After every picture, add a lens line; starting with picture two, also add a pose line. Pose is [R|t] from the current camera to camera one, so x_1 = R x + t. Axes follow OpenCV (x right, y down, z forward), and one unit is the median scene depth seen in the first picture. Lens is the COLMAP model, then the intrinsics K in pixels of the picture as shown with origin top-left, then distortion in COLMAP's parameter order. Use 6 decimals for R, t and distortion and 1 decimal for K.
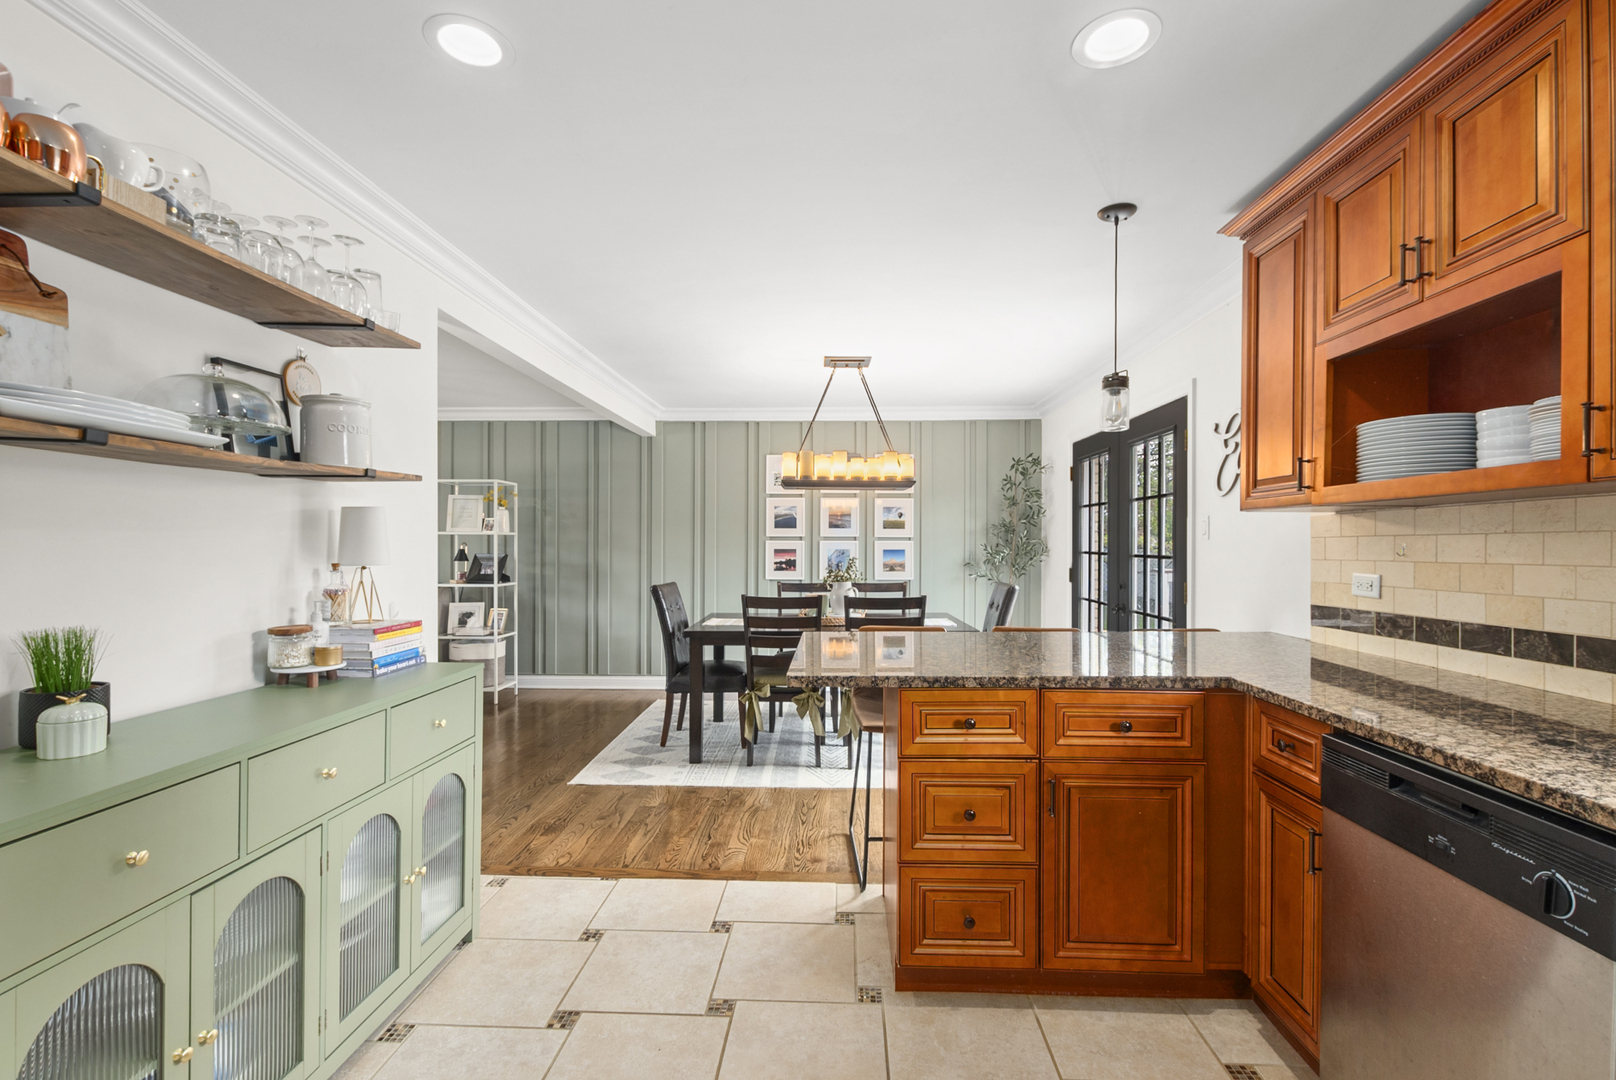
lens RADIAL K [[715.9, 0, 821.6], [0, 715.9, 544.3], [0, 0, 1]] dist [0.011512, -0.007596]
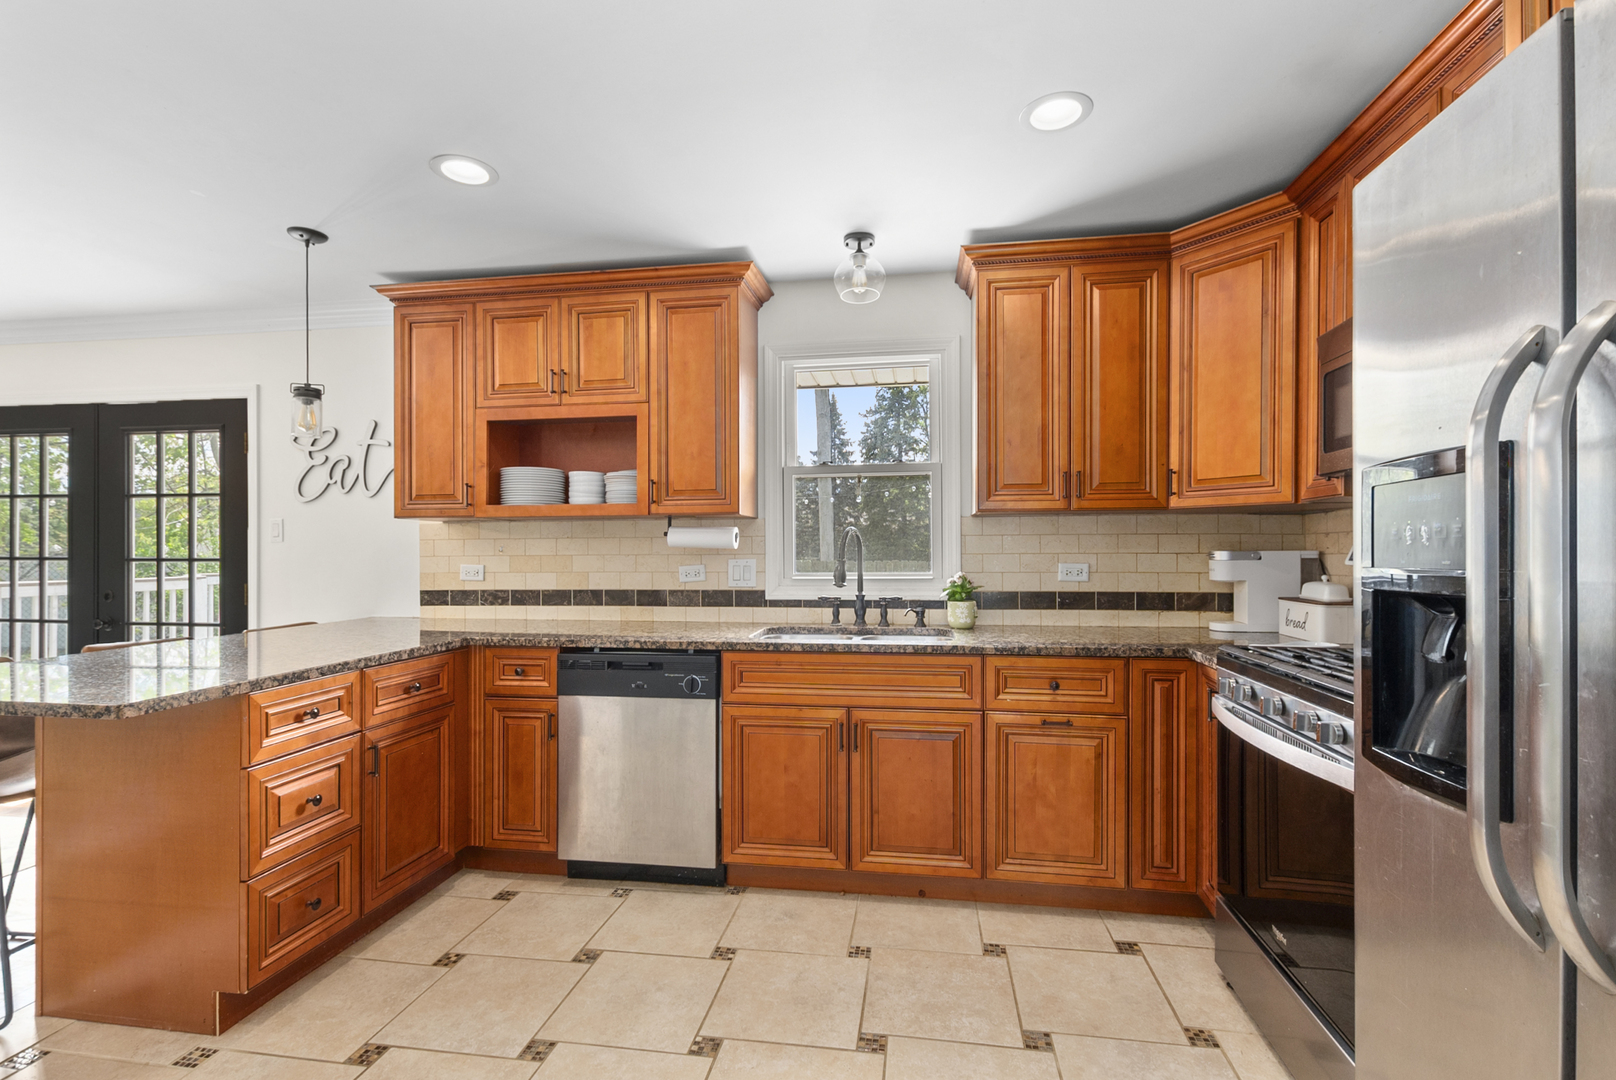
lens RADIAL K [[721.0, 0, 811.2], [0, 721.0, 549.2], [0, 0, 1]] dist [0.003875, -0.000057]
pose [[0.121124, 0.002272, 0.992635, -0.720123], [0.003932, 0.999988, -0.002769, 0.018175], [-0.992630, 0.004238, 0.121114, 0.154061]]
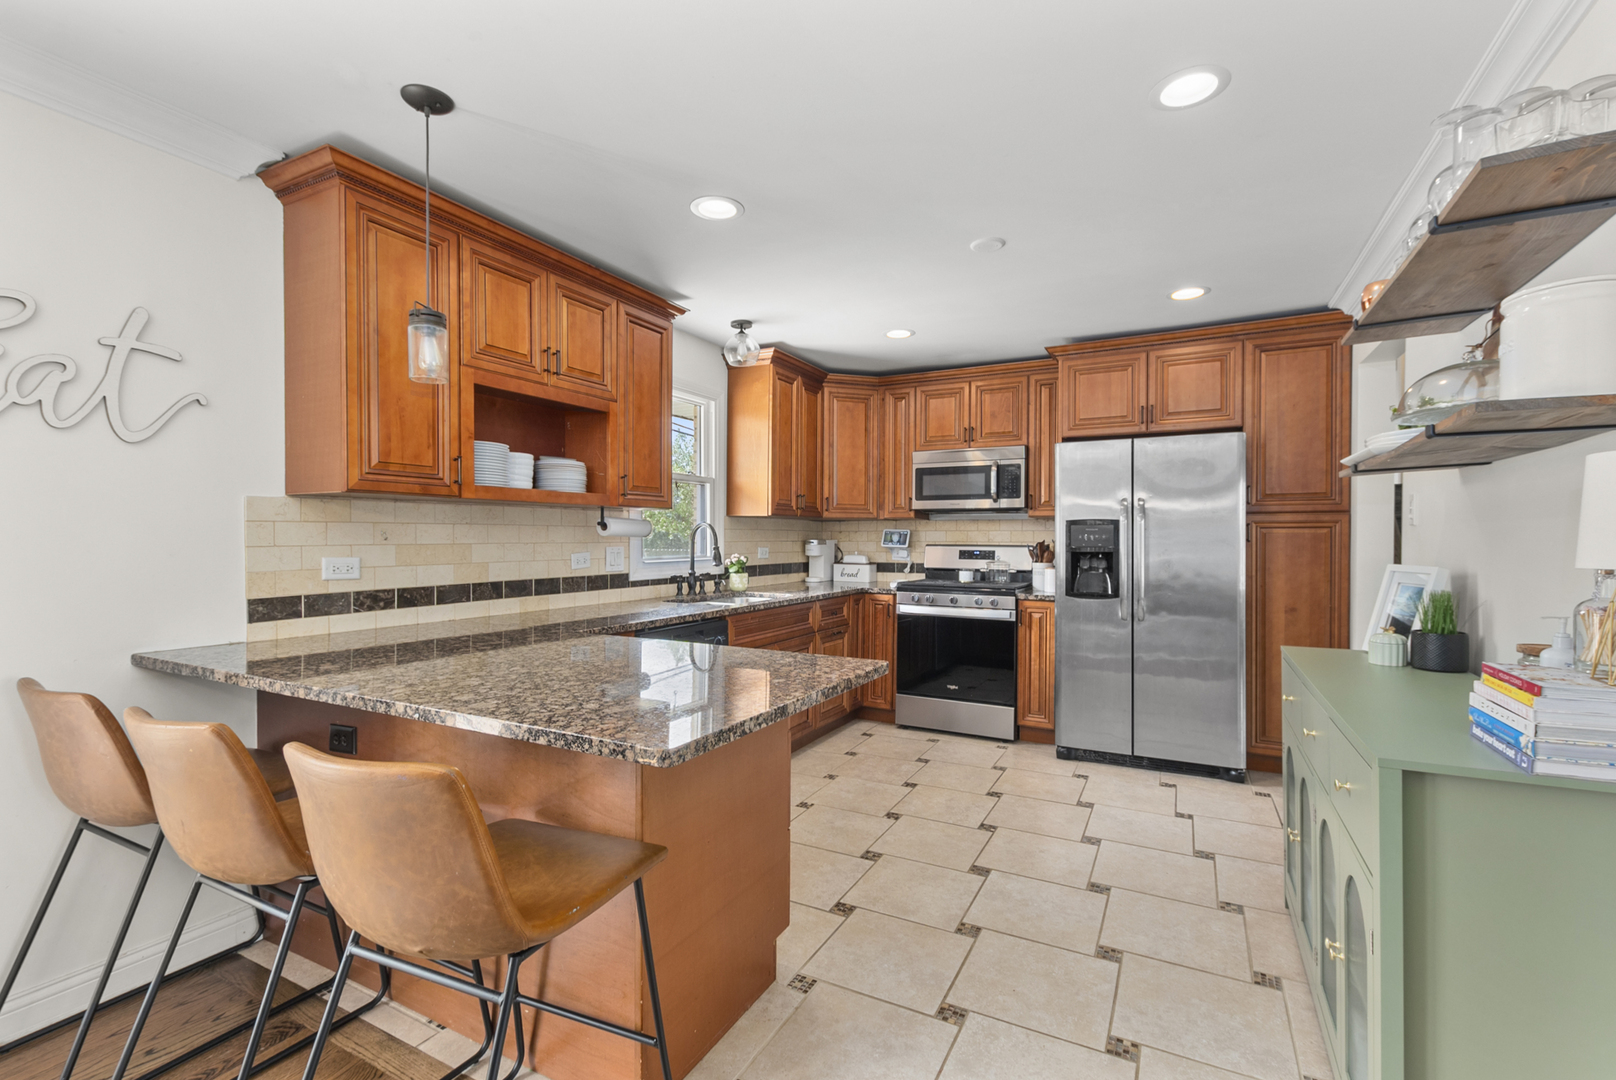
lens RADIAL K [[707.5, 0, 816.6], [0, 707.5, 540.6], [0, 0, 1]] dist [0.010708, 0.000118]
pose [[-0.898798, -0.005840, 0.438325, -0.382865], [-0.003761, 0.999977, 0.005610, 0.008457], [-0.438348, 0.003394, -0.898799, 1.888816]]
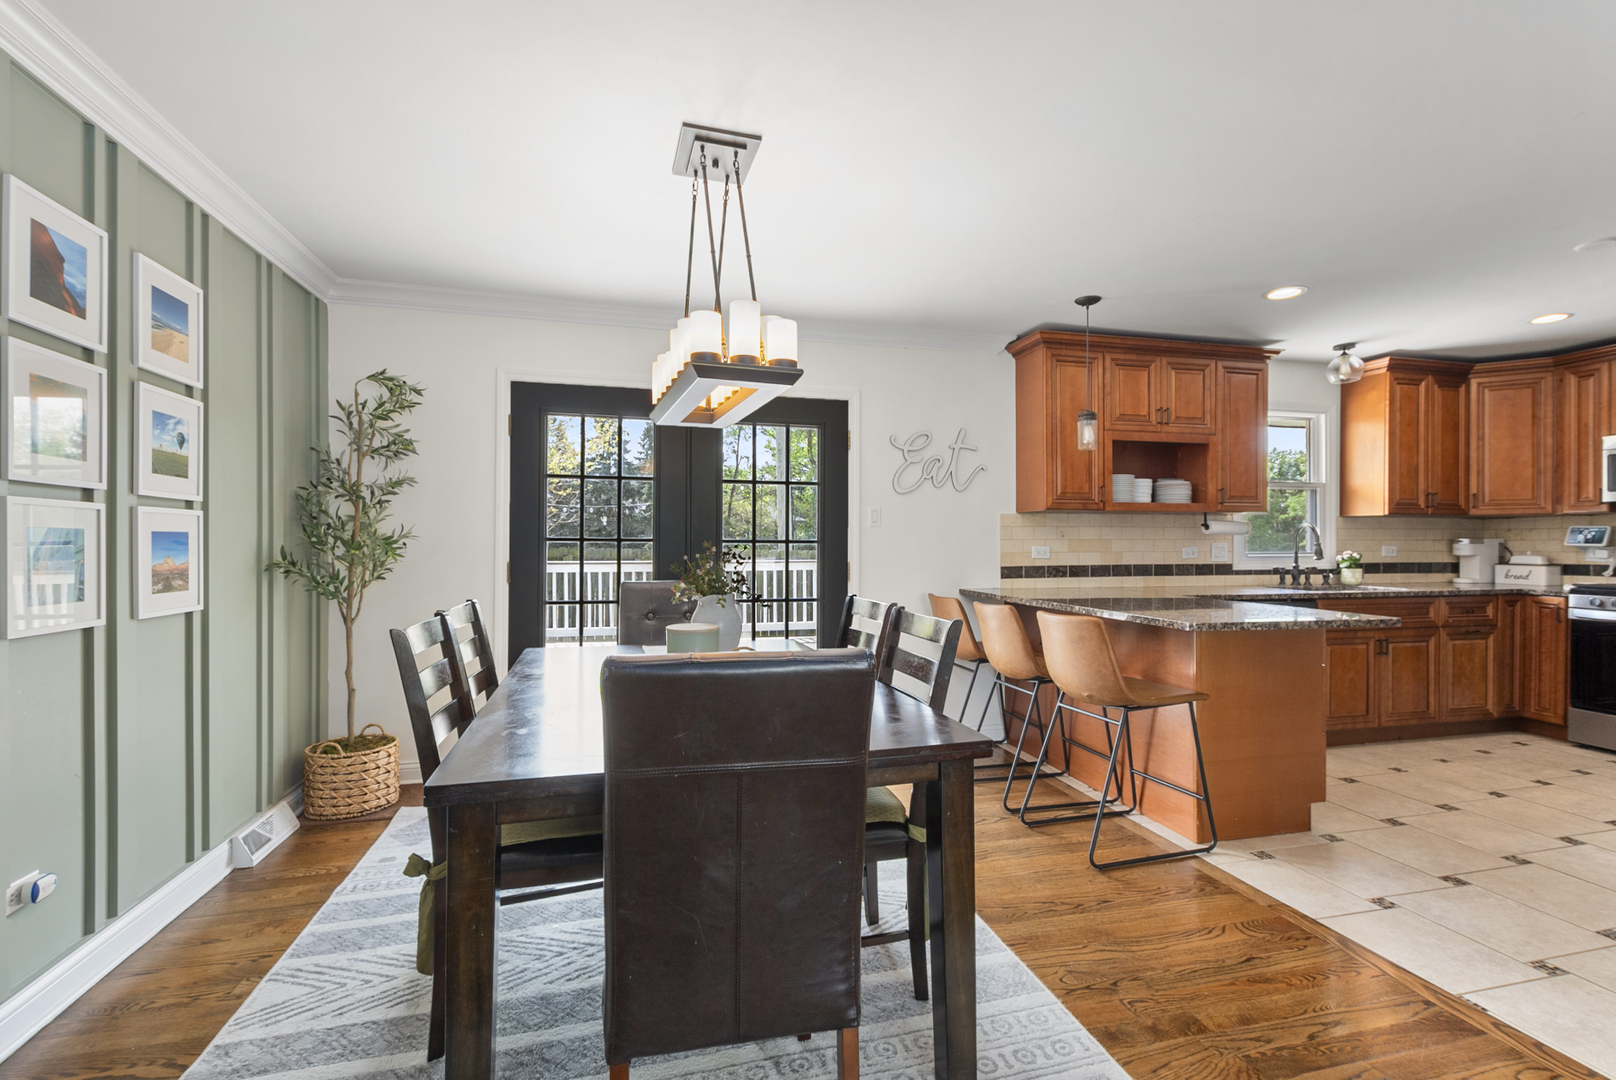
lens RADIAL K [[715.9, 0, 821.6], [0, 715.9, 544.3], [0, 0, 1]] dist [0.011512, -0.007596]
pose [[-0.267767, -0.000234, 0.963484, -1.056135], [-0.000519, 1.000000, 0.000099, 0.041044], [-0.963484, -0.000474, -0.267767, 2.388049]]
